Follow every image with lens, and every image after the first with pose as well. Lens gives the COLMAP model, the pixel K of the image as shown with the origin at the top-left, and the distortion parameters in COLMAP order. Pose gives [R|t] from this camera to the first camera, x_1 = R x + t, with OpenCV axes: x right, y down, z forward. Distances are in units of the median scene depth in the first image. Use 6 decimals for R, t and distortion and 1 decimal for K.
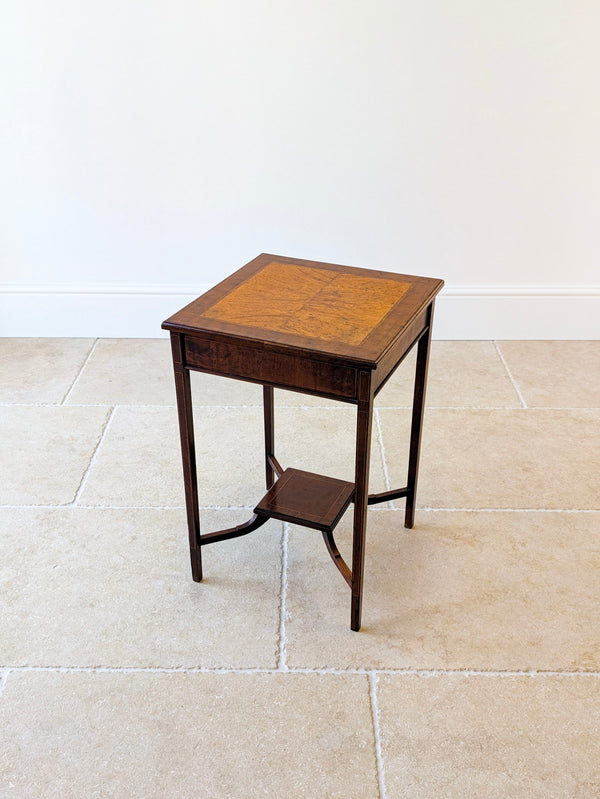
lens RADIAL K [[807.5, 0, 300.0], [0, 807.5, 399.5], [0, 0, 1]] dist [0.032657, -0.068610]
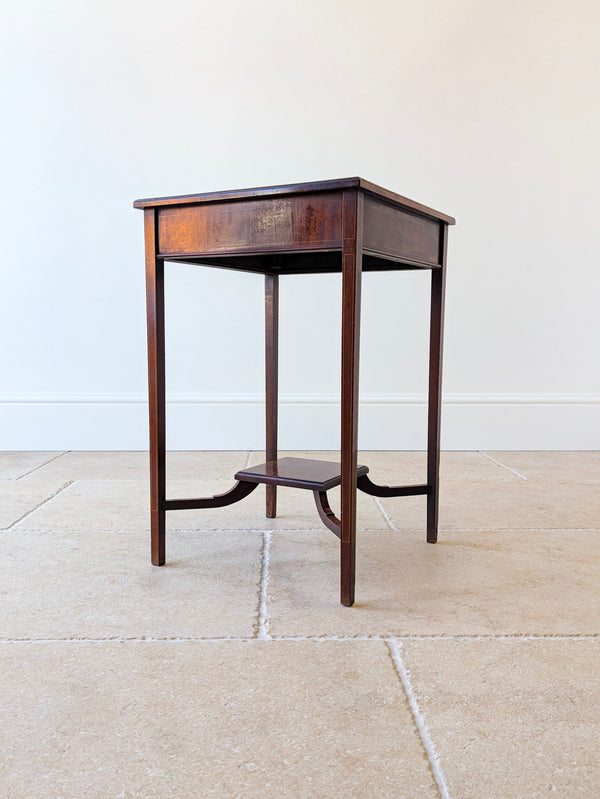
lens RADIAL K [[719.1, 0, 303.3], [0, 719.1, 390.0], [0, 0, 1]] dist [0.000202, 0.007320]
pose [[0.999239, -0.000707, 0.039000, -0.010238], [0.016302, 0.915893, -0.401090, 0.357114], [-0.035436, 0.401421, 0.915208, 0.319373]]
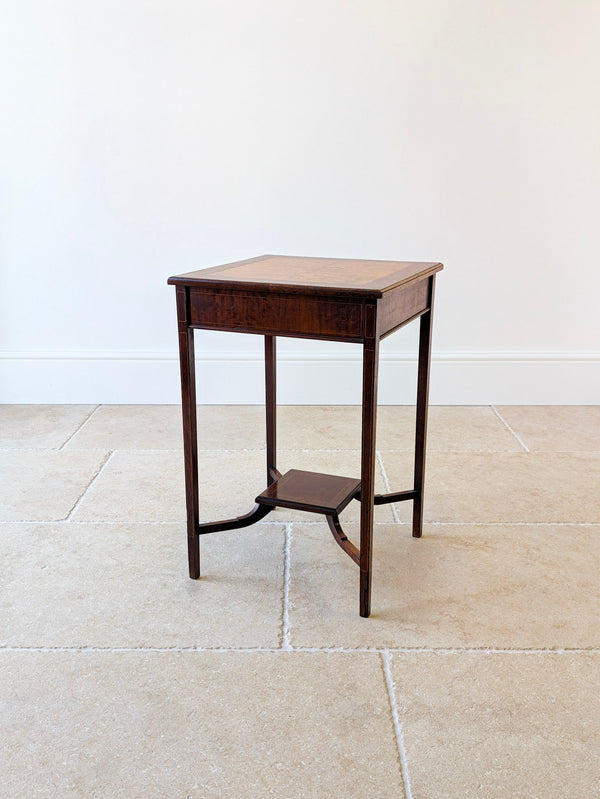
lens RADIAL K [[788.7, 0, 302.6], [0, 788.7, 384.3], [0, 0, 1]] dist [0.010184, -0.020246]
pose [[0.999954, -0.001783, 0.009418, -0.010367], [0.003970, 0.971339, -0.237666, 0.235914], [-0.008724, 0.237692, 0.971301, 0.060843]]
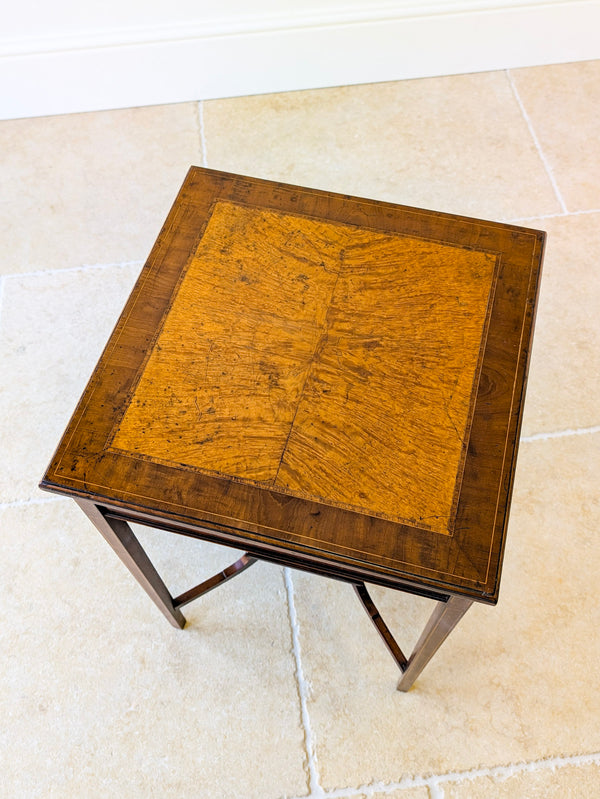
lens RADIAL K [[732.3, 0, 301.7], [0, 732.3, 377.5], [0, 0, 1]] dist [-0.001384, 0.008825]
pose [[0.990222, -0.128215, 0.054960, -0.021904], [0.081971, 0.853591, 0.514455, -0.331001], [-0.112874, -0.504920, 0.855754, 0.563690]]
